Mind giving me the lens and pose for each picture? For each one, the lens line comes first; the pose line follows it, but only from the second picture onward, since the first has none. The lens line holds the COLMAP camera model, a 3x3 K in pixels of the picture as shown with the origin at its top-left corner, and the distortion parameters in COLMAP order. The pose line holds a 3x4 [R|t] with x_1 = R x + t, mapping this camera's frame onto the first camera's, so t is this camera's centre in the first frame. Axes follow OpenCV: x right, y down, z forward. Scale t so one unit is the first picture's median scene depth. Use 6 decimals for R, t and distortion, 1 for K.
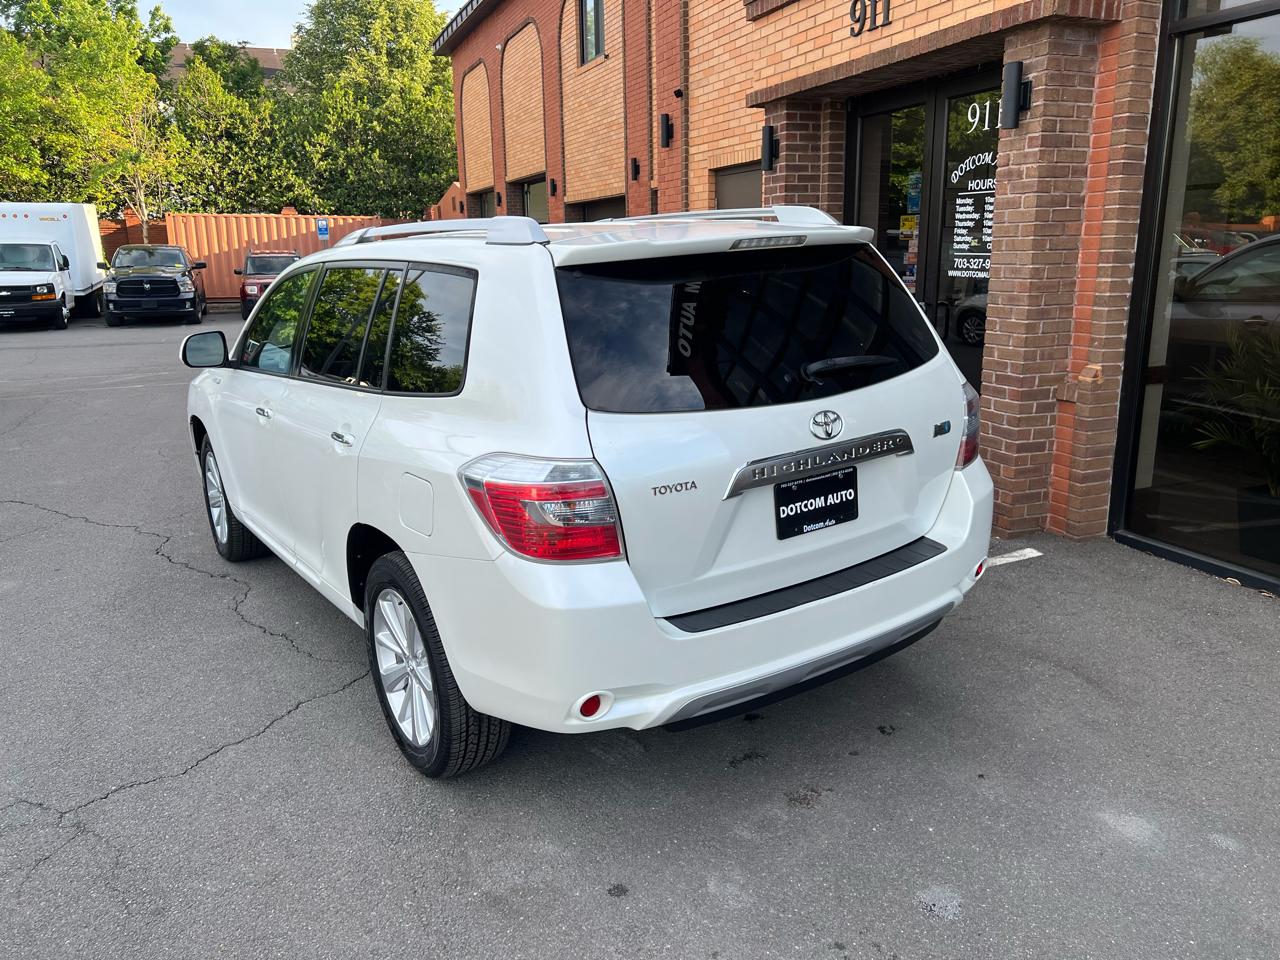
lens RADIAL K [[961.5, 0, 642.2], [0, 961.5, 488.5], [0, 0, 1]] dist [0.045247, -0.049003]
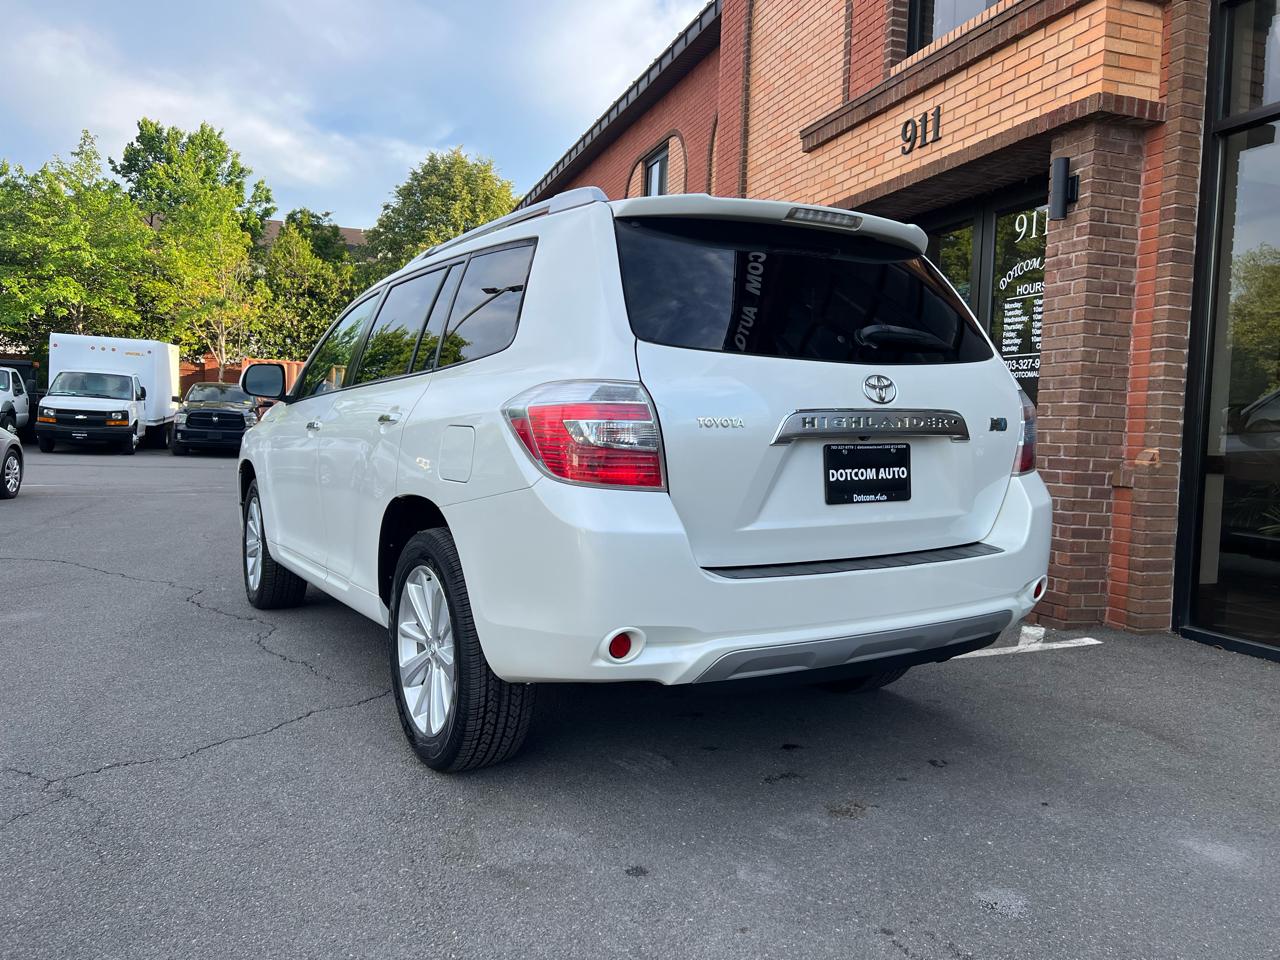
lens RADIAL K [[961.5, 0, 642.4], [0, 961.5, 479.5], [0, 0, 1]] dist [0.045247, -0.049003]
pose [[0.997450, 0.054461, -0.046125, 0.000822], [-0.062297, 0.979734, -0.190369, 0.104065], [0.034822, 0.192757, 0.980628, 0.023418]]
